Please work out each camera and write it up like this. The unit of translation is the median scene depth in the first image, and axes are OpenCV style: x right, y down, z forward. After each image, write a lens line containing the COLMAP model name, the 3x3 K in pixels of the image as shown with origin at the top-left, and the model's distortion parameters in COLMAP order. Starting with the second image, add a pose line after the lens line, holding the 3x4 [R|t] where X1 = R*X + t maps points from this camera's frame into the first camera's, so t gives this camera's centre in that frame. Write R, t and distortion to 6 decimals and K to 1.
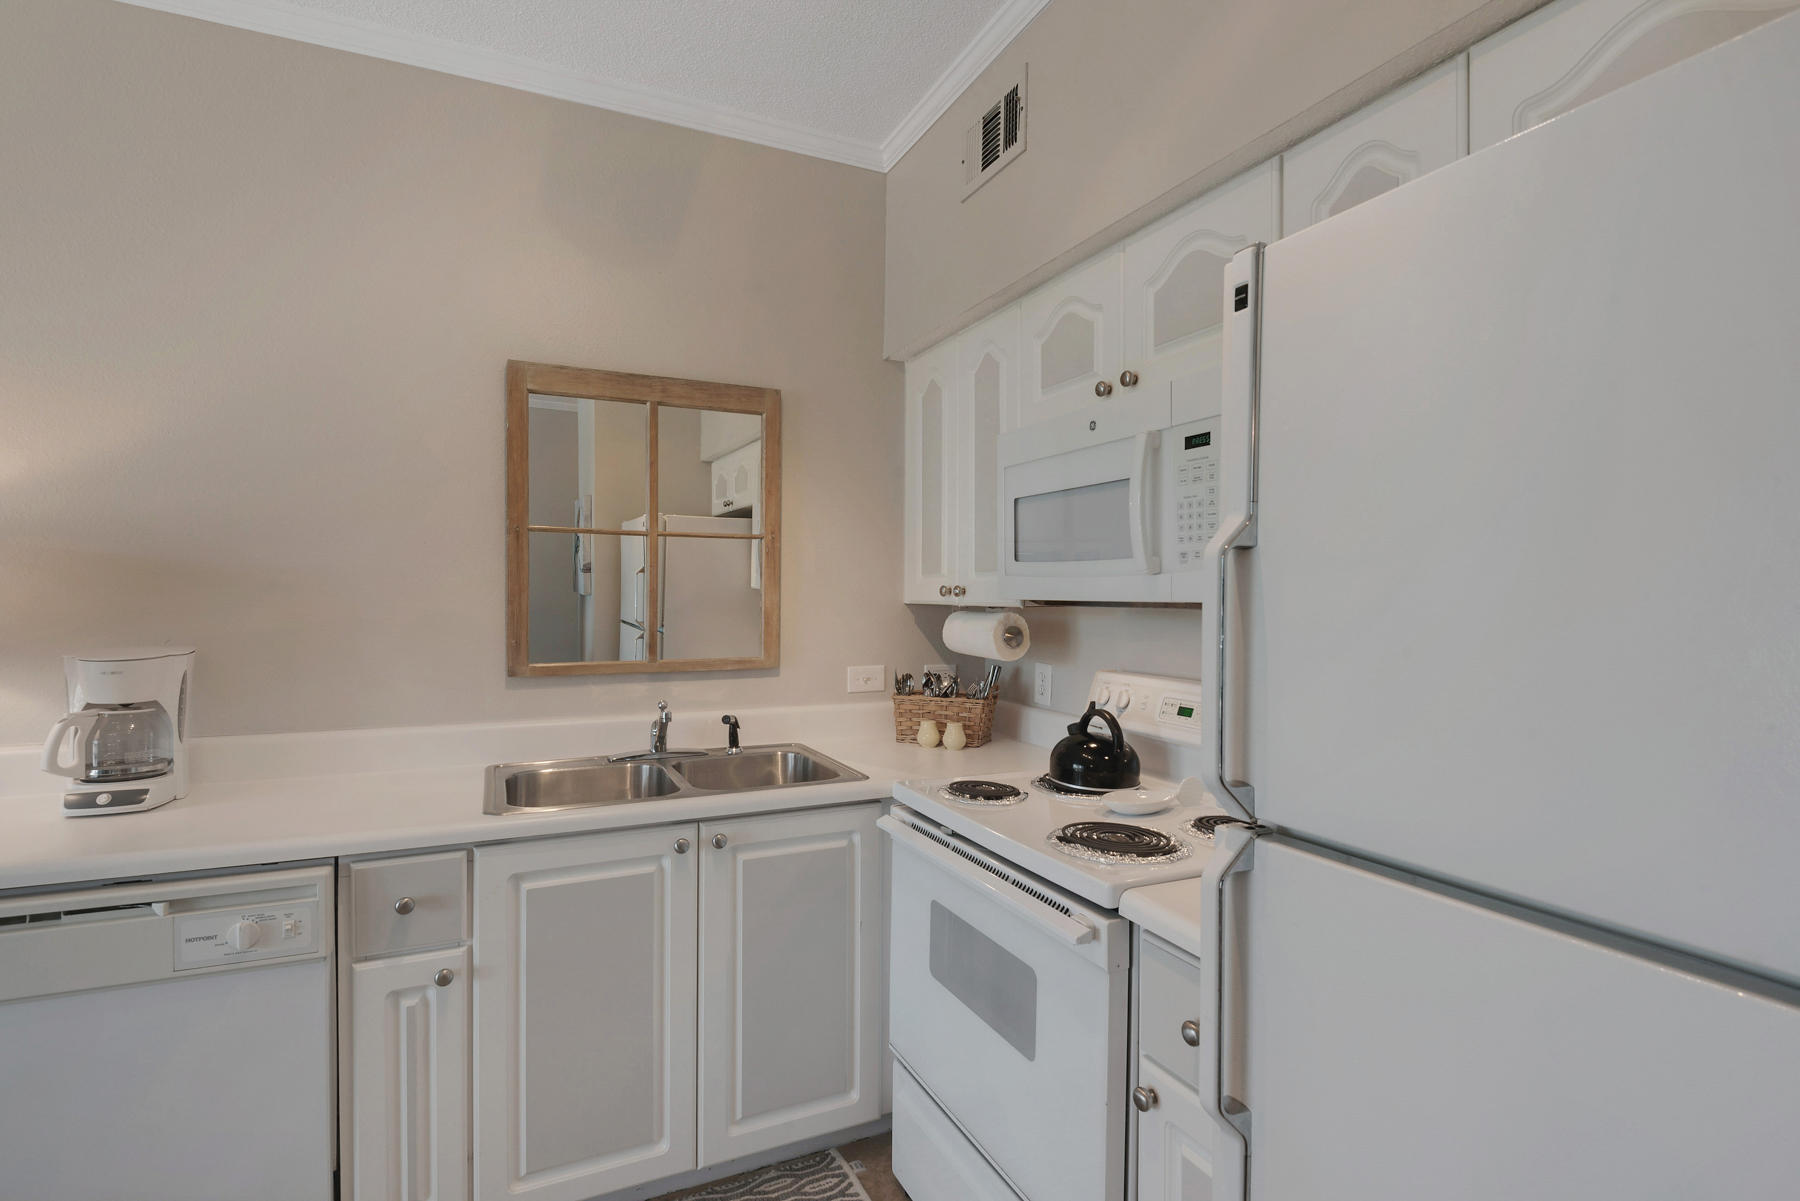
lens RADIAL K [[862.4, 0, 900.0], [0, 862.4, 600.5], [0, 0, 1]] dist [-0.002642, -0.000581]
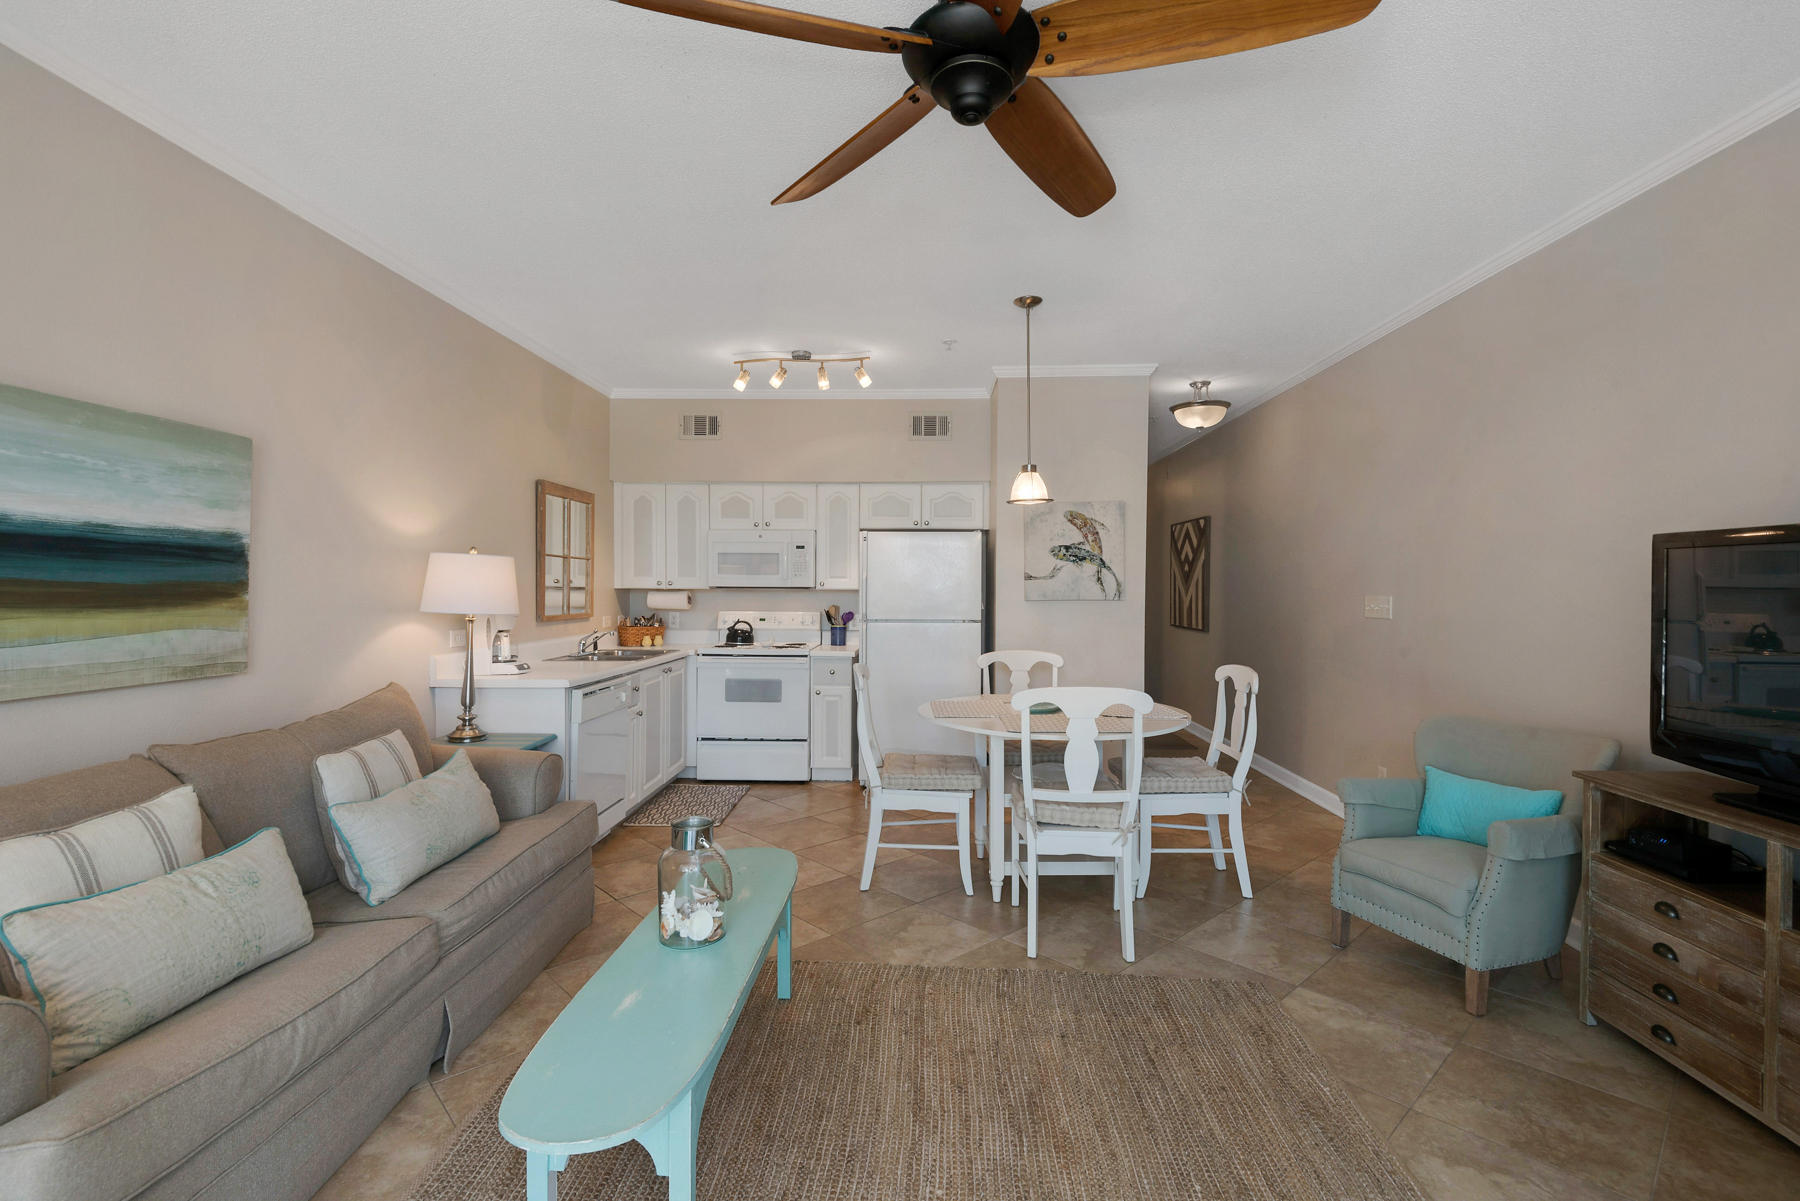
lens RADIAL K [[805.8, 0, 900.0], [0, 805.8, 600.5], [0, 0, 1]] dist [0.024700, -0.016880]
pose [[0.459033, -0.015133, 0.888290, -1.869708], [0.004640, 0.999882, 0.014637, 0.008615], [-0.888407, -0.002597, 0.459049, -0.773940]]
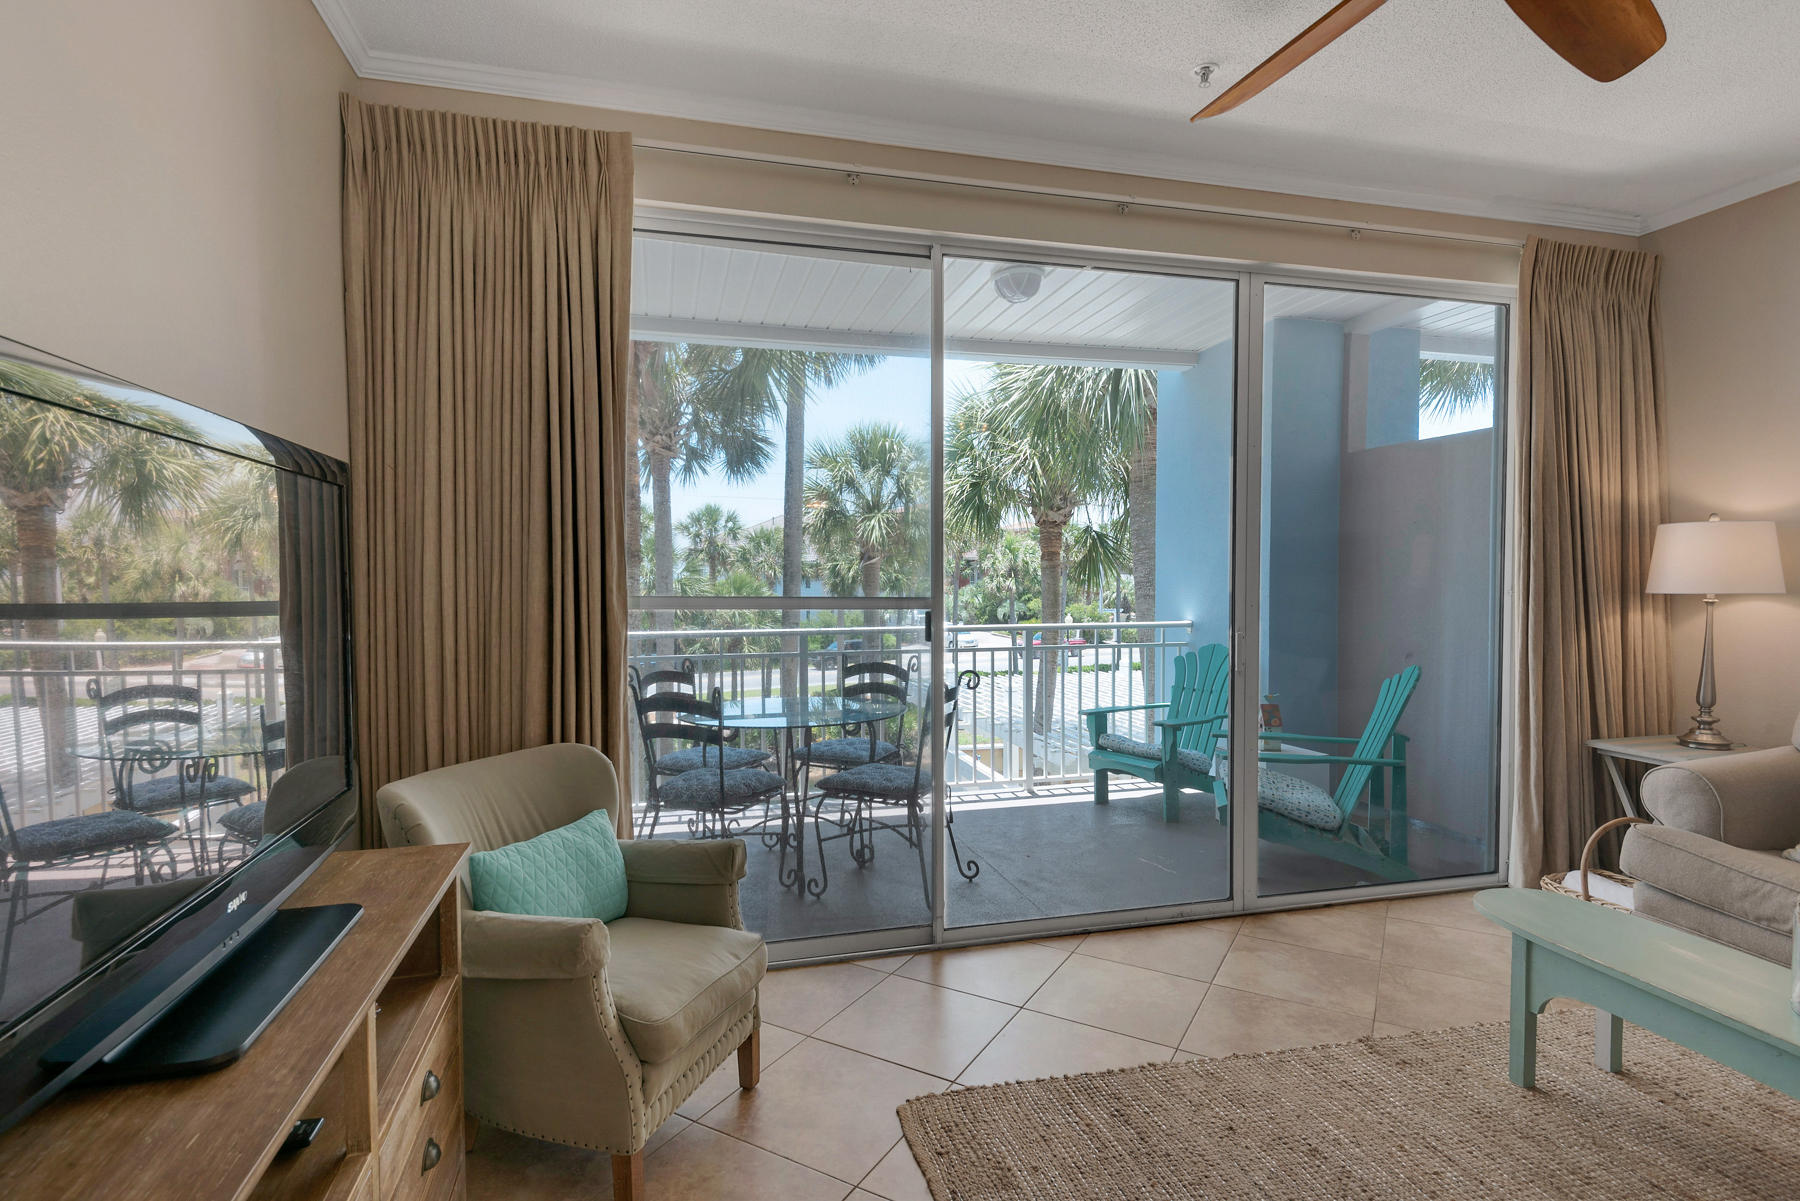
lens RADIAL K [[927.6, 0, 900.0], [0, 927.6, 600.5], [0, 0, 1]] dist [-0.002858, -0.000619]
pose [[-0.171331, 0.034220, -0.984619, -0.235530], [-0.001202, 0.999389, 0.034942, 0.019452], [0.985213, 0.007170, -0.171185, -0.805690]]
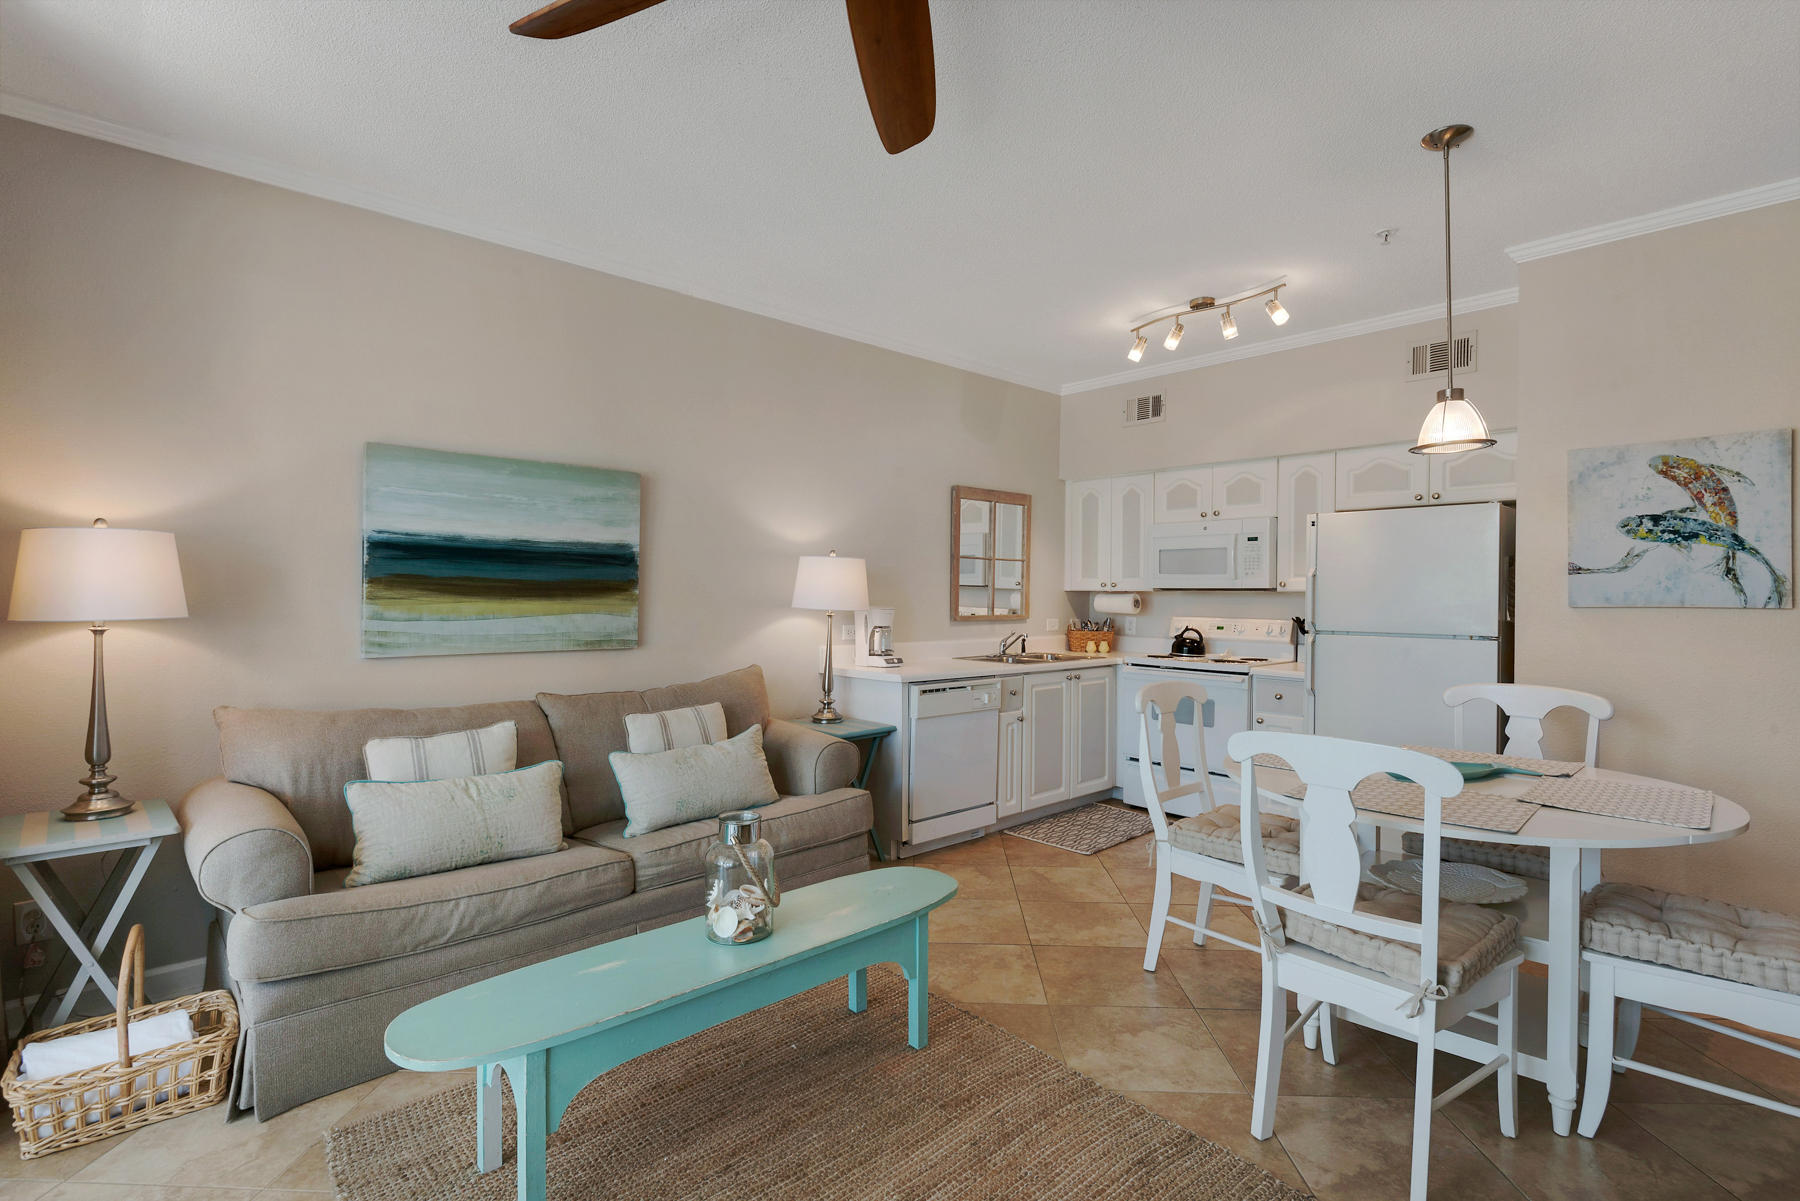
lens RADIAL K [[839.7, 0, 900.0], [0, 839.7, 600.5], [0, 0, 1]] dist [0.029048, -0.025543]
pose [[0.952960, 0.000824, 0.303094, -1.267029], [-0.001399, 0.999998, 0.001681, 0.030419], [-0.303092, -0.002026, 0.952959, -1.100346]]
